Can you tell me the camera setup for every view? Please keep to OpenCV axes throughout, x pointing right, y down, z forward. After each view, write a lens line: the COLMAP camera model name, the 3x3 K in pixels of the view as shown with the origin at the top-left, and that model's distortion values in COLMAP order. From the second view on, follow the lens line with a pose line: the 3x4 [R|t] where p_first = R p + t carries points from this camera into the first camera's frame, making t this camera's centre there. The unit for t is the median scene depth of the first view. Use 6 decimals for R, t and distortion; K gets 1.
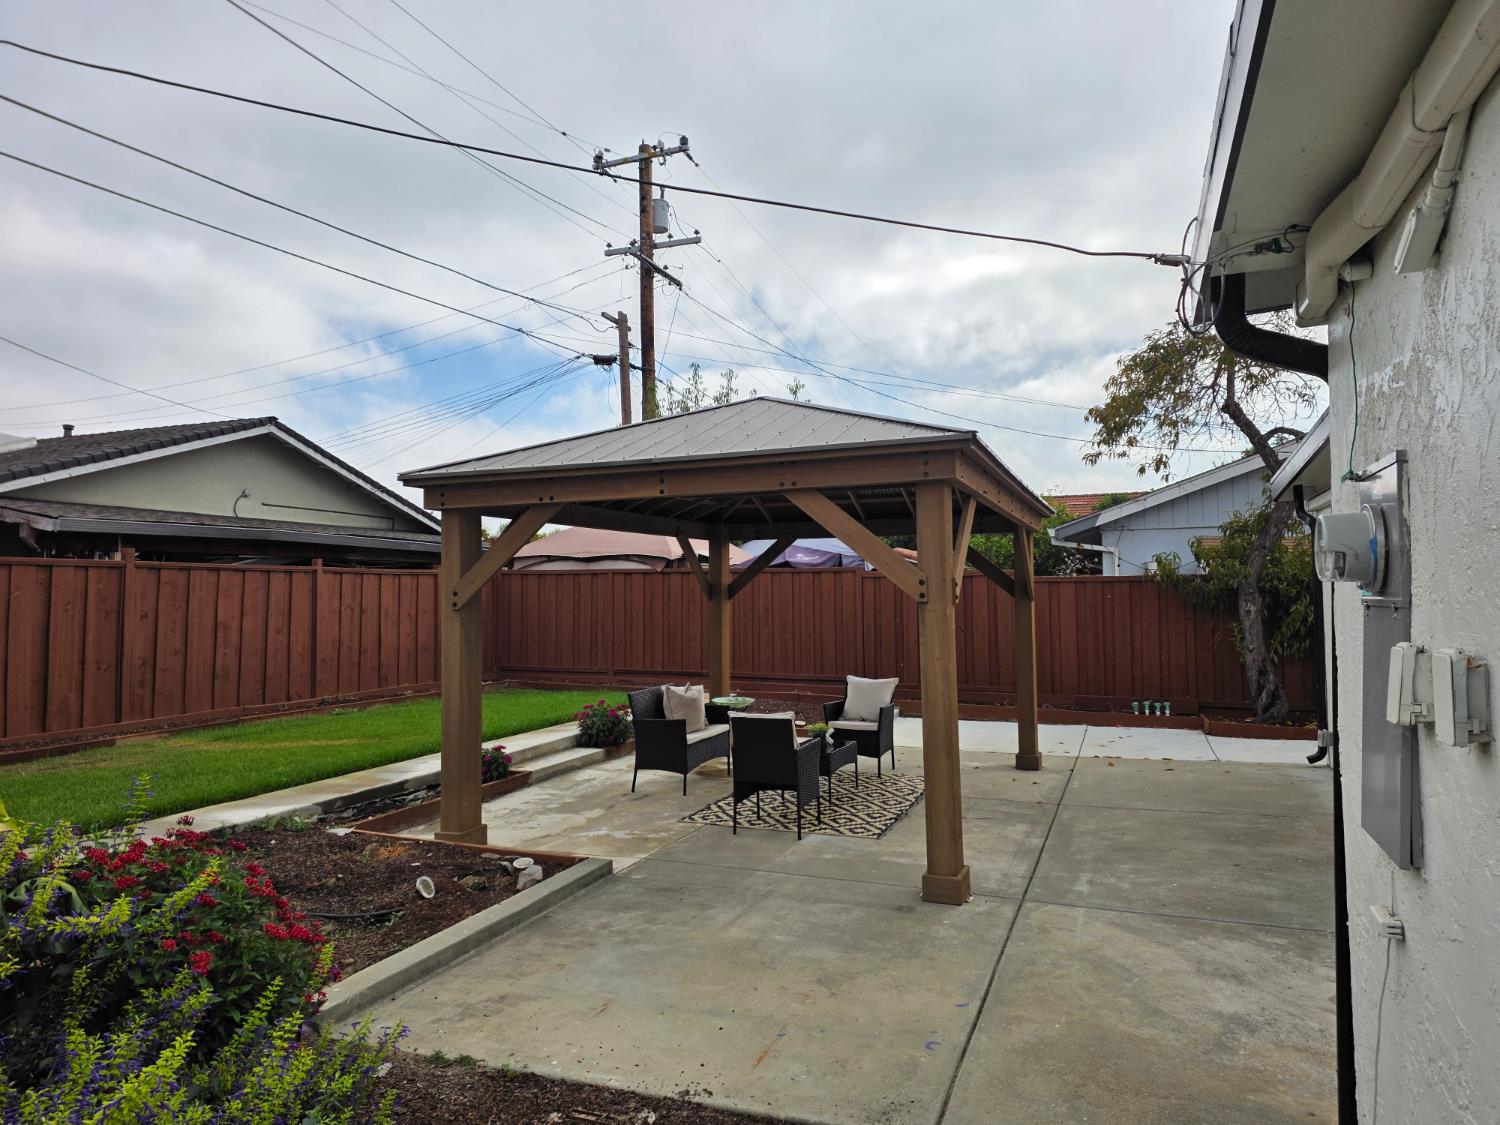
lens RADIAL K [[1015.0, 0, 740.9], [0, 1015.0, 549.8], [0, 0, 1]] dist [0.067527, -0.027196]
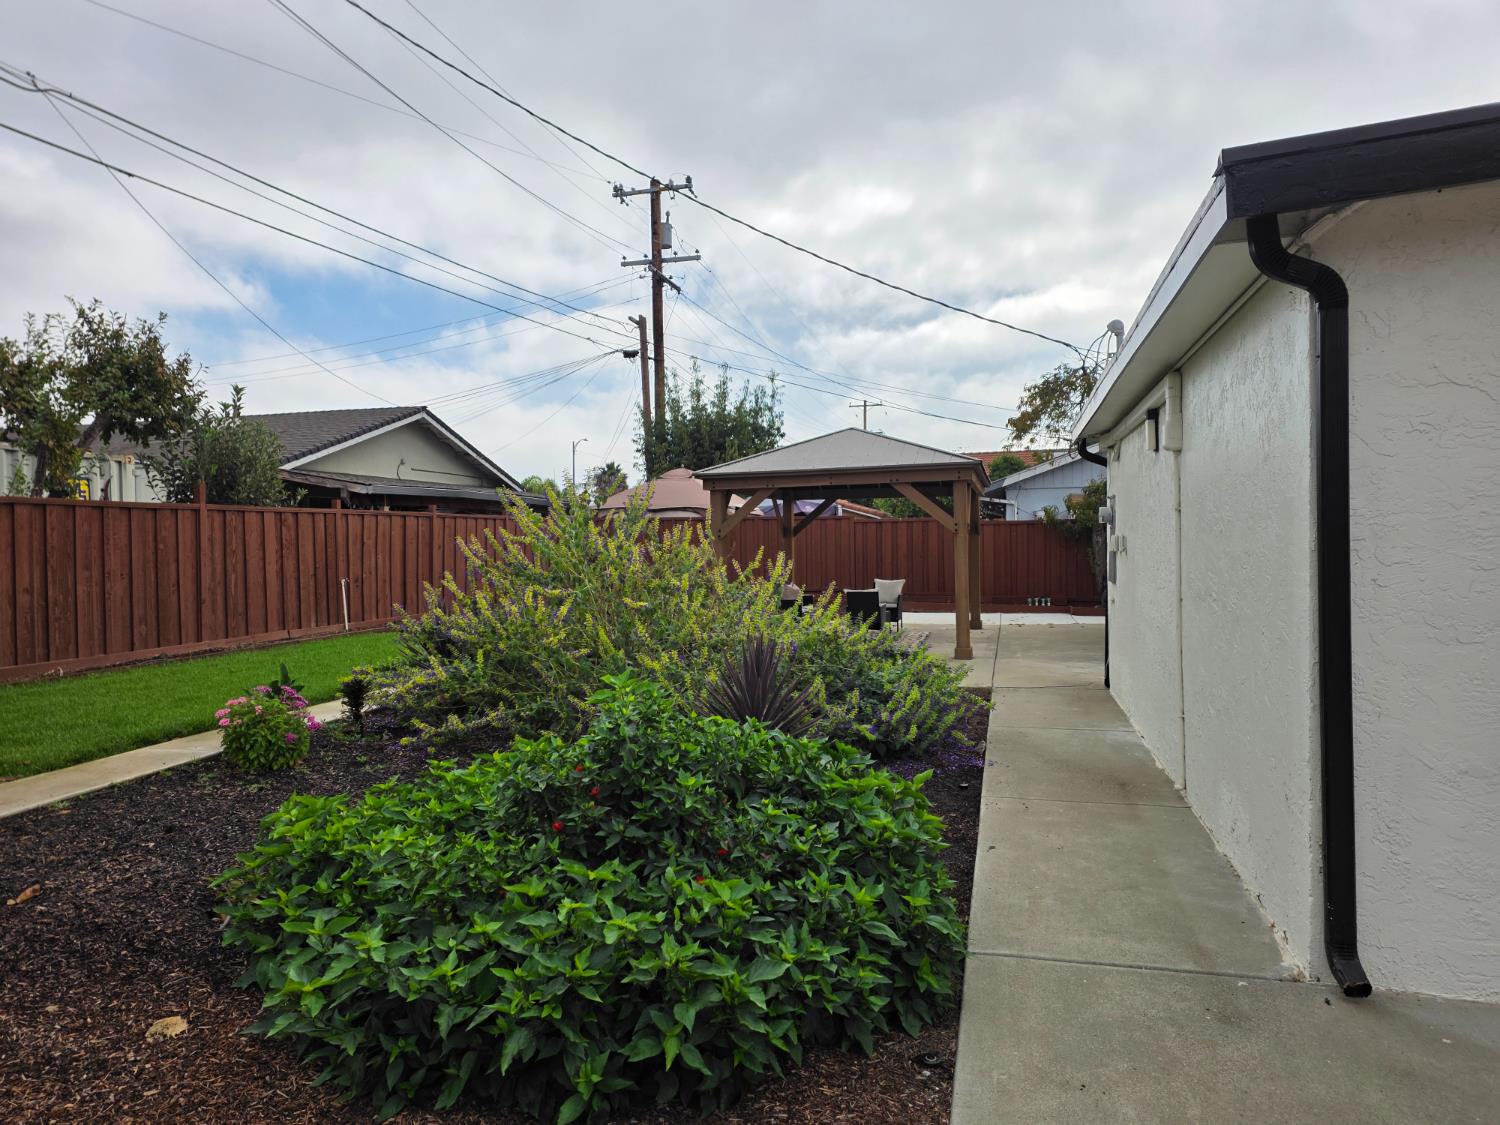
lens RADIAL K [[1015.0, 0, 744.1], [0, 1015.0, 549.6], [0, 0, 1]] dist [0.067527, -0.027196]
pose [[0.993579, -0.005796, 0.112991, -0.172250], [-0.000236, 0.998579, 0.053291, -0.009794], [-0.113140, -0.052976, 0.992166, -0.379887]]
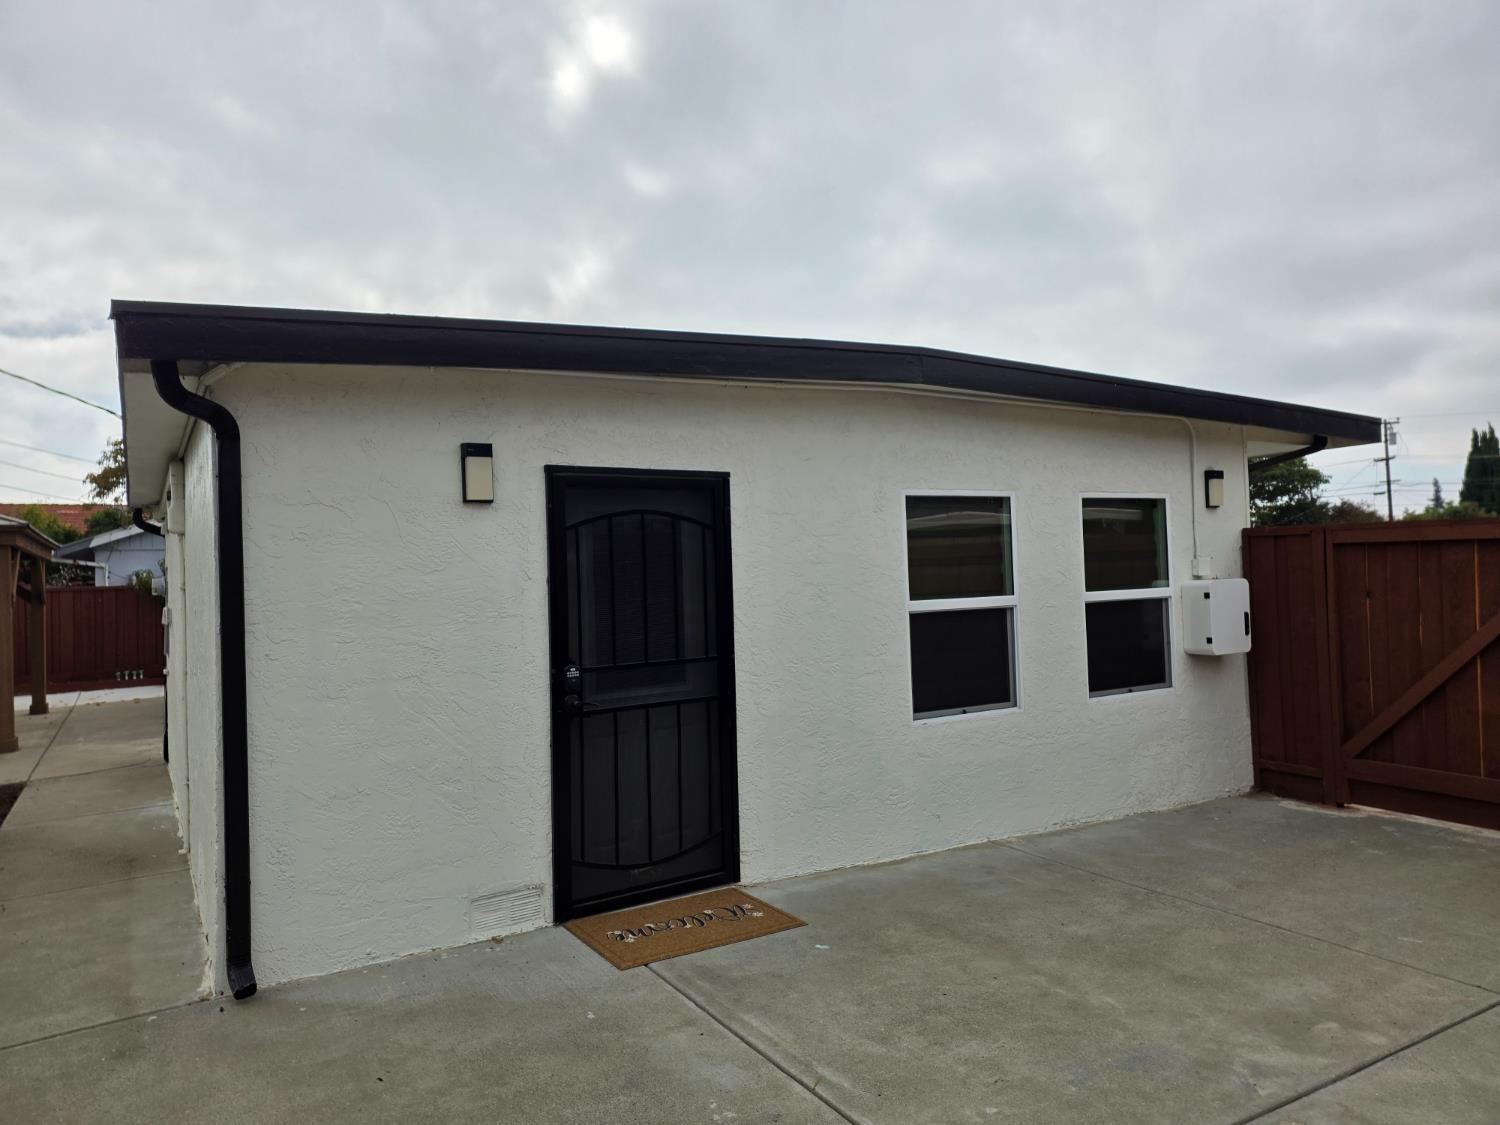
lens RADIAL K [[1015.0, 0, 739.7], [0, 1015.0, 551.3], [0, 0, 1]] dist [0.067527, -0.027196]
pose [[0.624428, 0.012998, 0.780974, -0.155254], [-0.012071, 0.999903, -0.006990, -0.017308], [-0.780989, -0.005062, 0.624524, -0.435285]]
